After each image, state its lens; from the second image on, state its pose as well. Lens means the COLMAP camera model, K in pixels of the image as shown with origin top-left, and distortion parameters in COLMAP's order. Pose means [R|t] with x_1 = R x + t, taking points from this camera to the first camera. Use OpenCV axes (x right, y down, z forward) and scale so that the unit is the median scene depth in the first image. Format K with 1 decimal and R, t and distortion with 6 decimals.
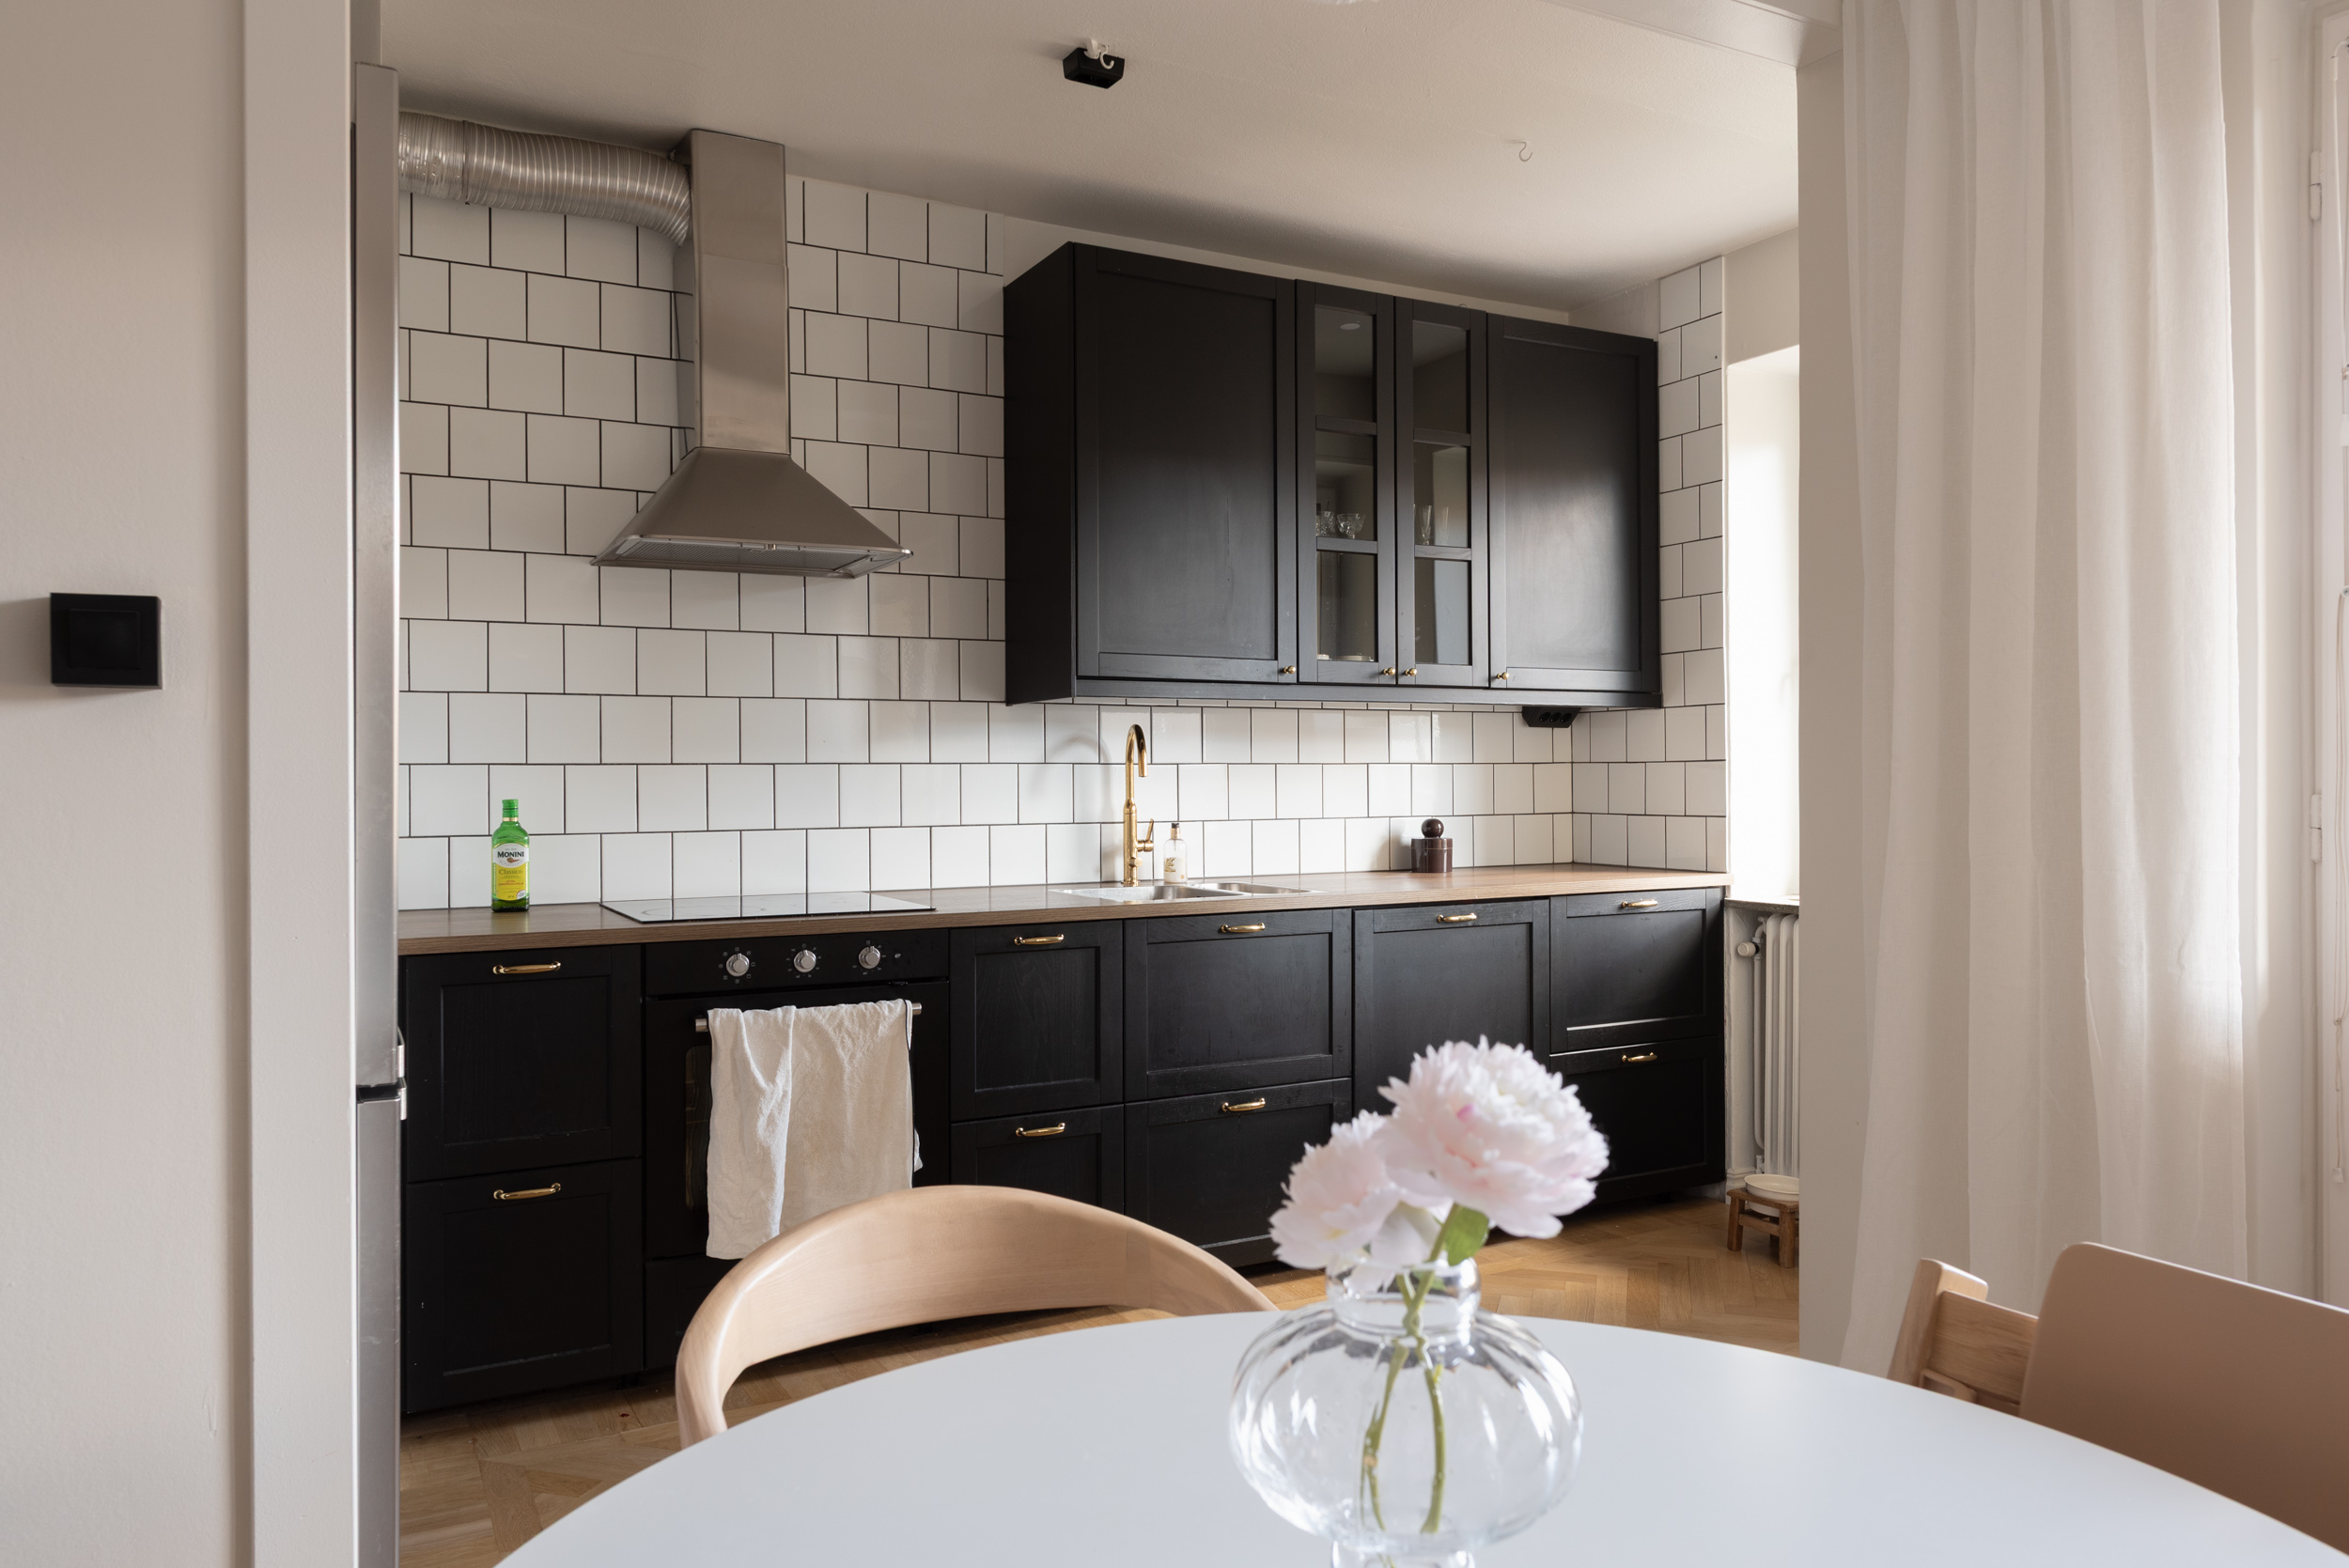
lens RADIAL K [[1596.9, 0, 1174.5], [0, 1596.9, 784.0], [0, 0, 1]] dist [0.003927, 0.001167]
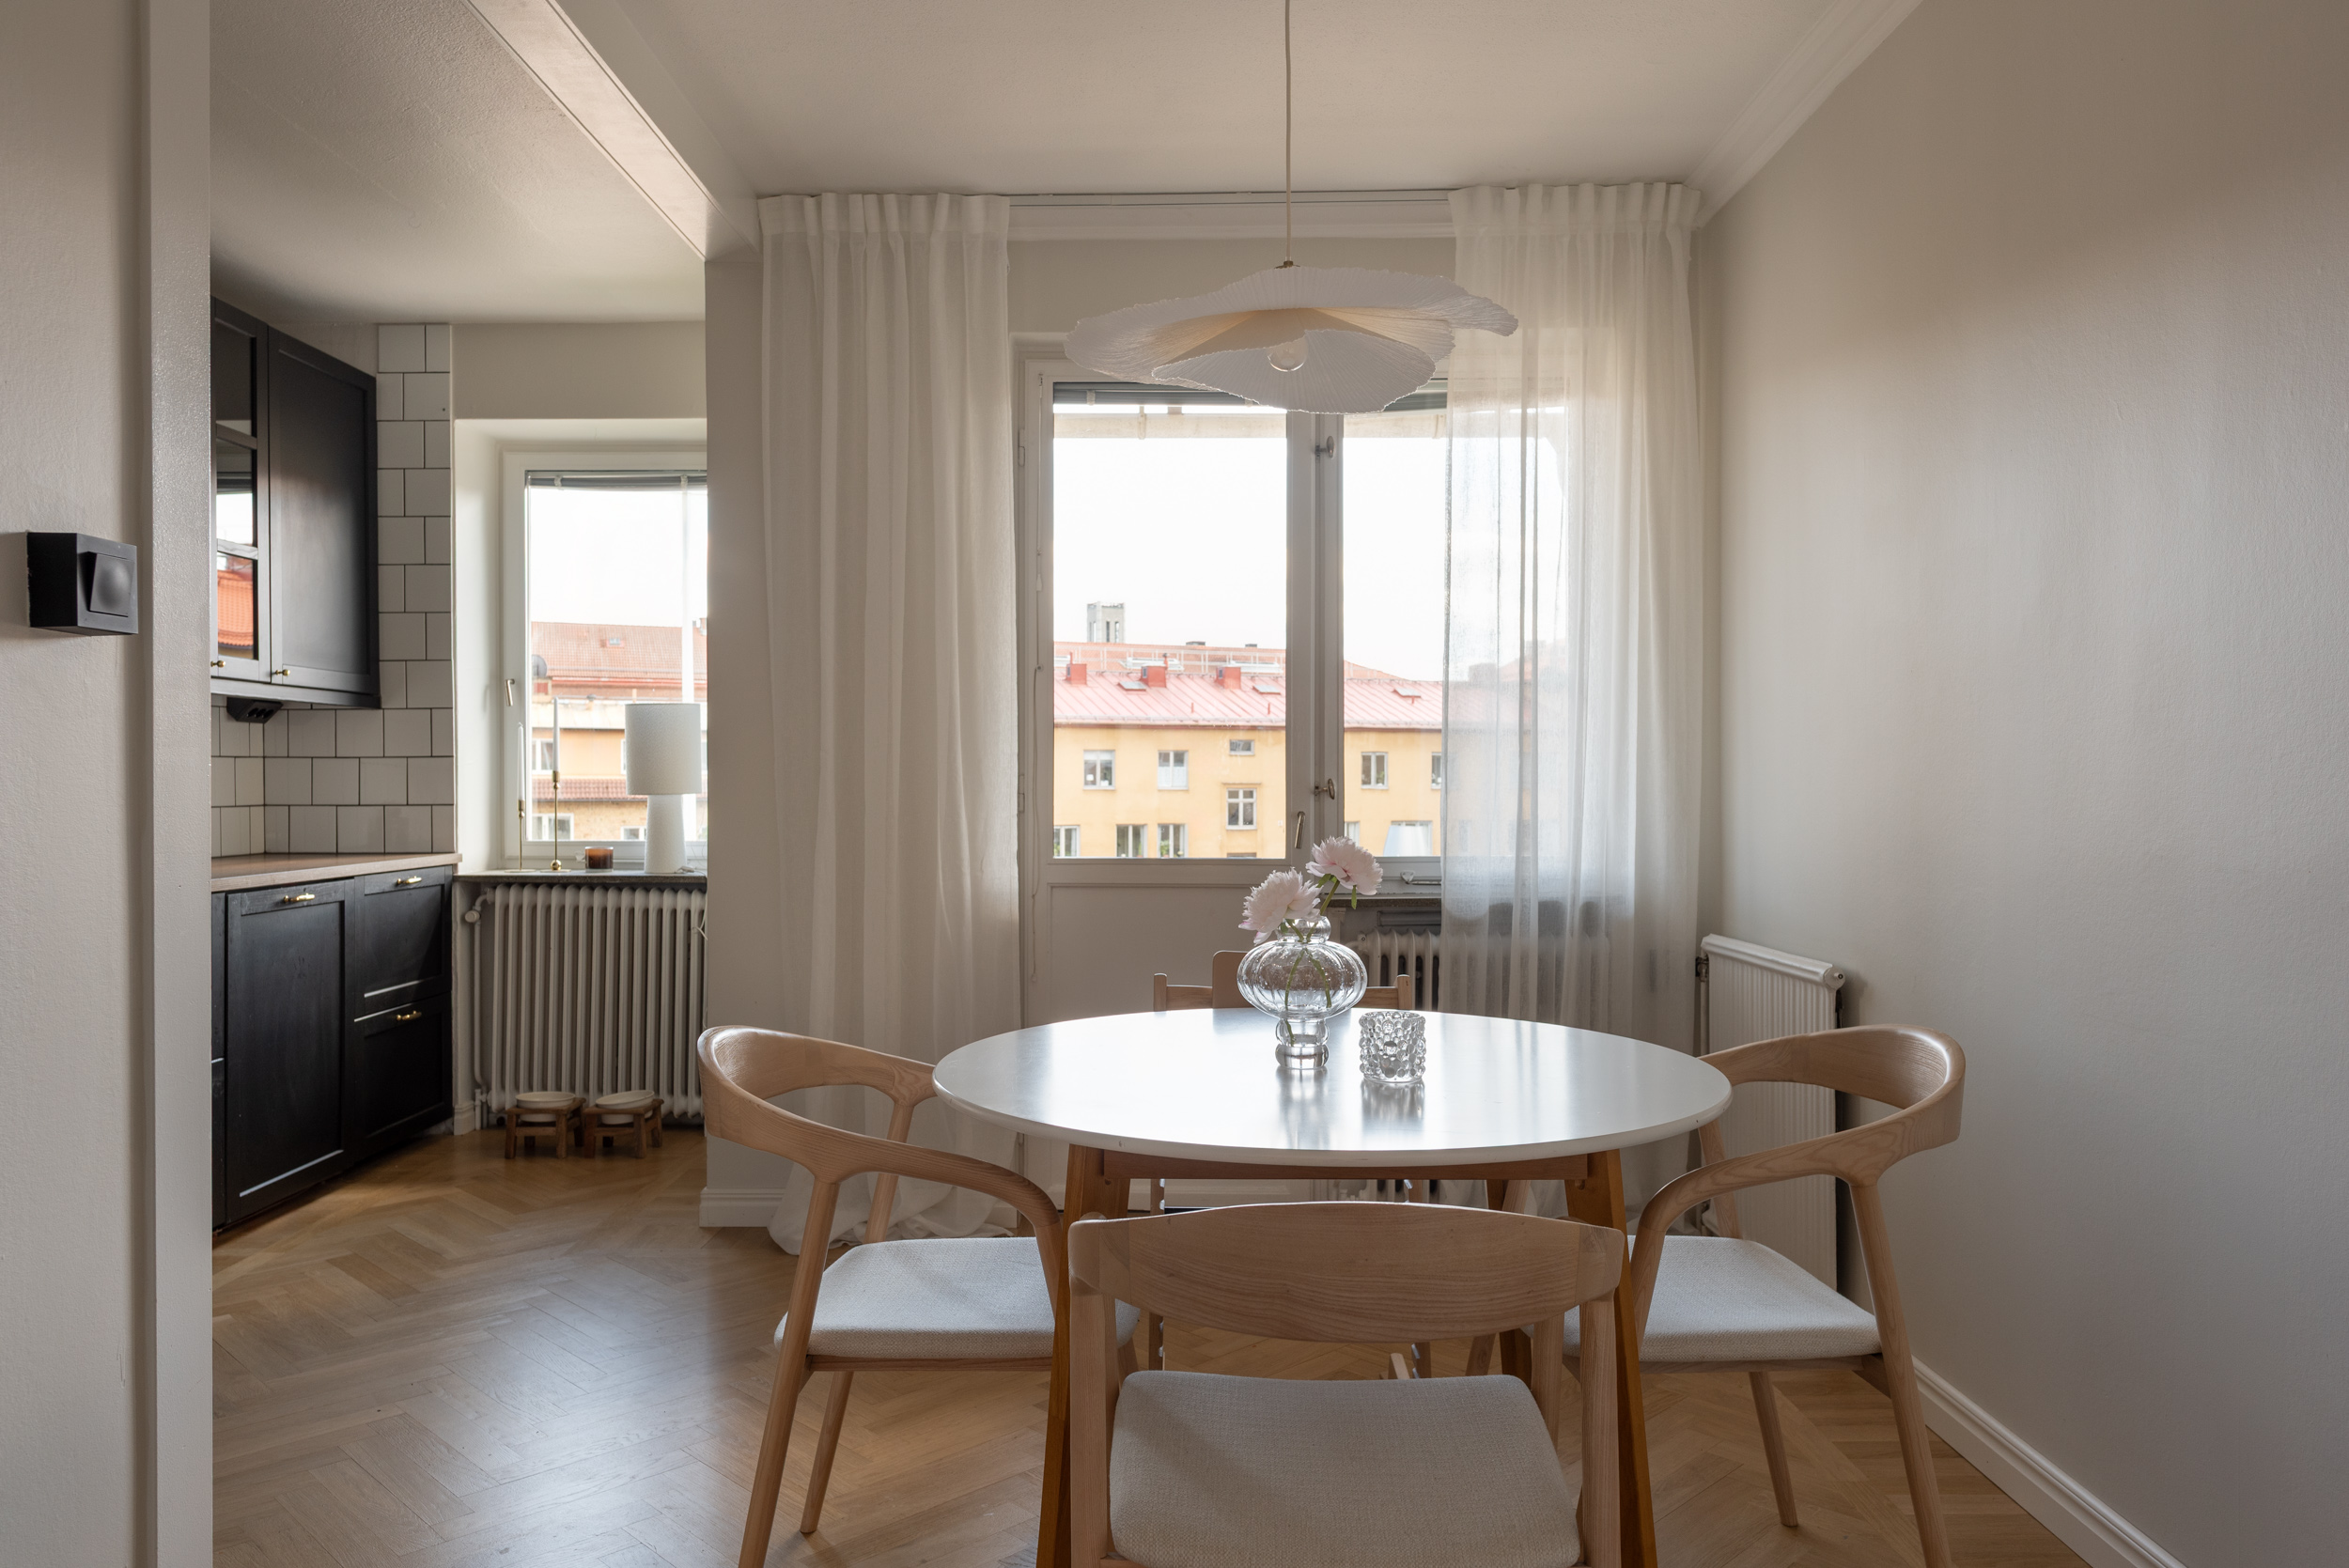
lens RADIAL K [[1596.9, 0, 1174.5], [0, 1596.9, 784.0], [0, 0, 1]] dist [0.003927, 0.001167]
pose [[0.478104, 0.003495, 0.878296, -0.496991], [0.003766, 0.999975, -0.006029, 0.016910], [-0.878295, 0.006190, 0.478079, -0.025527]]
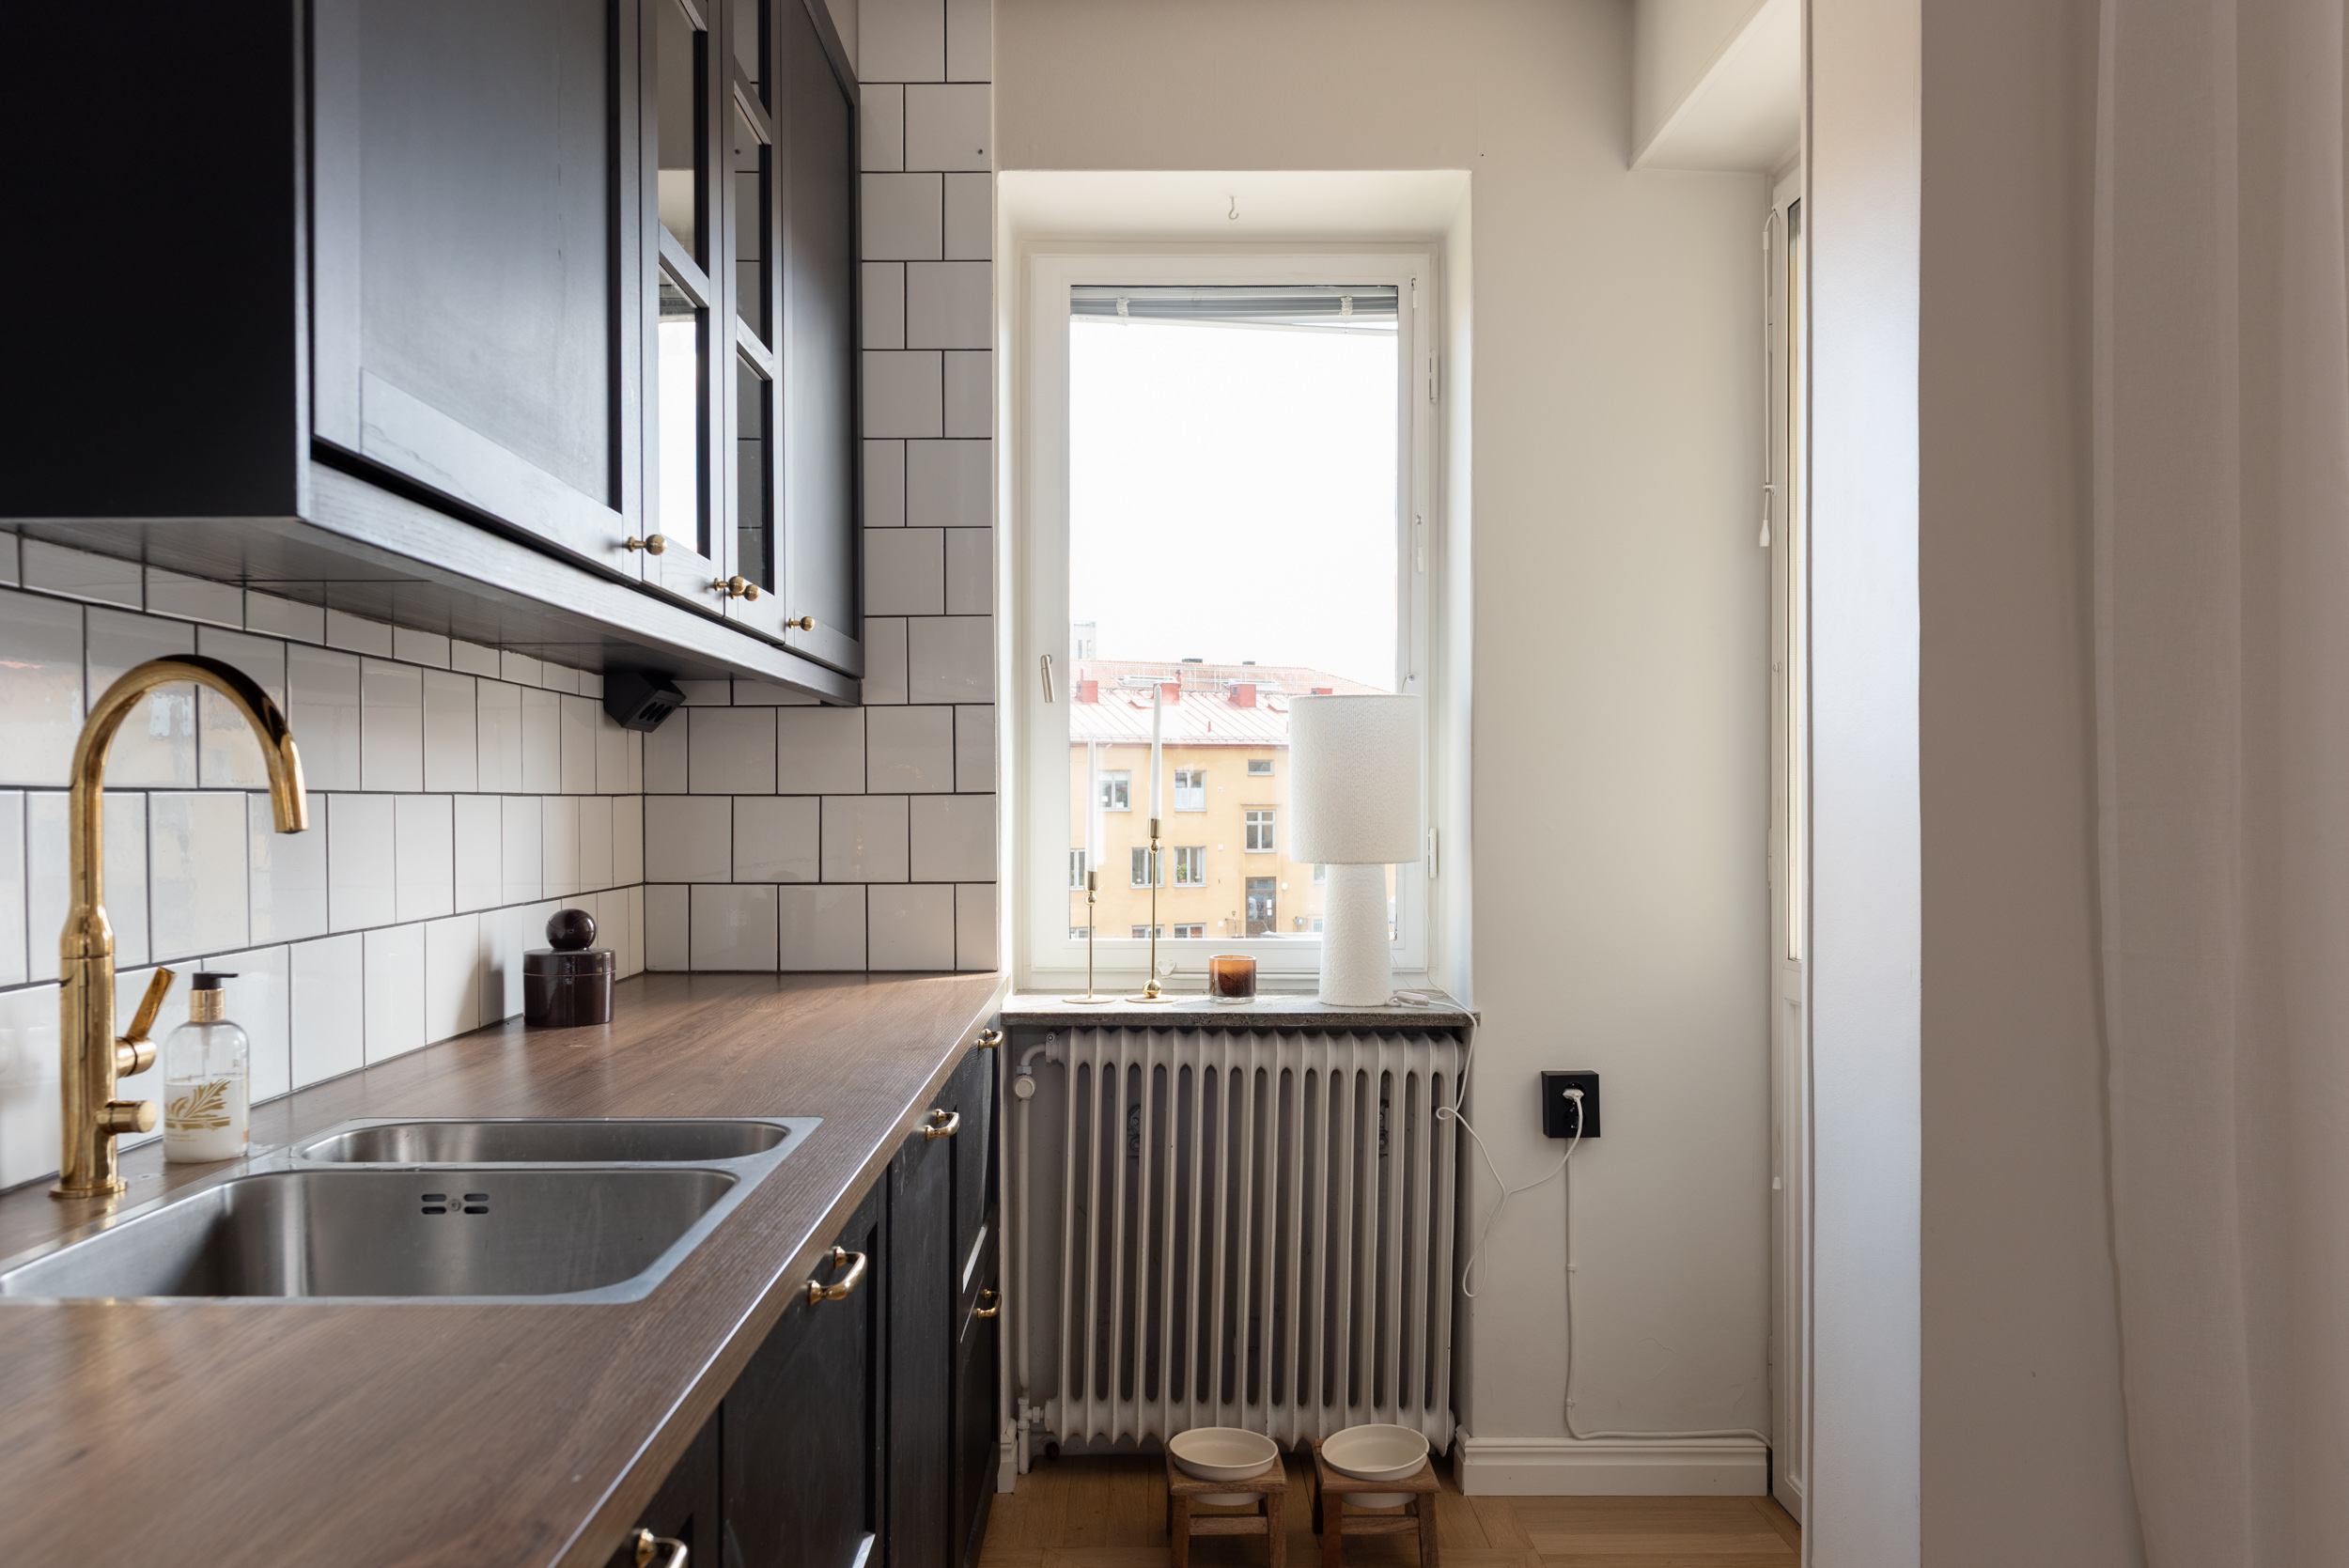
lens RADIAL K [[1614.1, 0, 1141.6], [0, 1614.1, 785.1], [0, 0, 1]] dist [-0.001982, -0.000724]
pose [[0.481729, 0.014310, 0.876204, -0.212574], [0.002641, 0.999838, -0.017782, -0.007890], [-0.876317, 0.010880, 0.481613, 0.744715]]
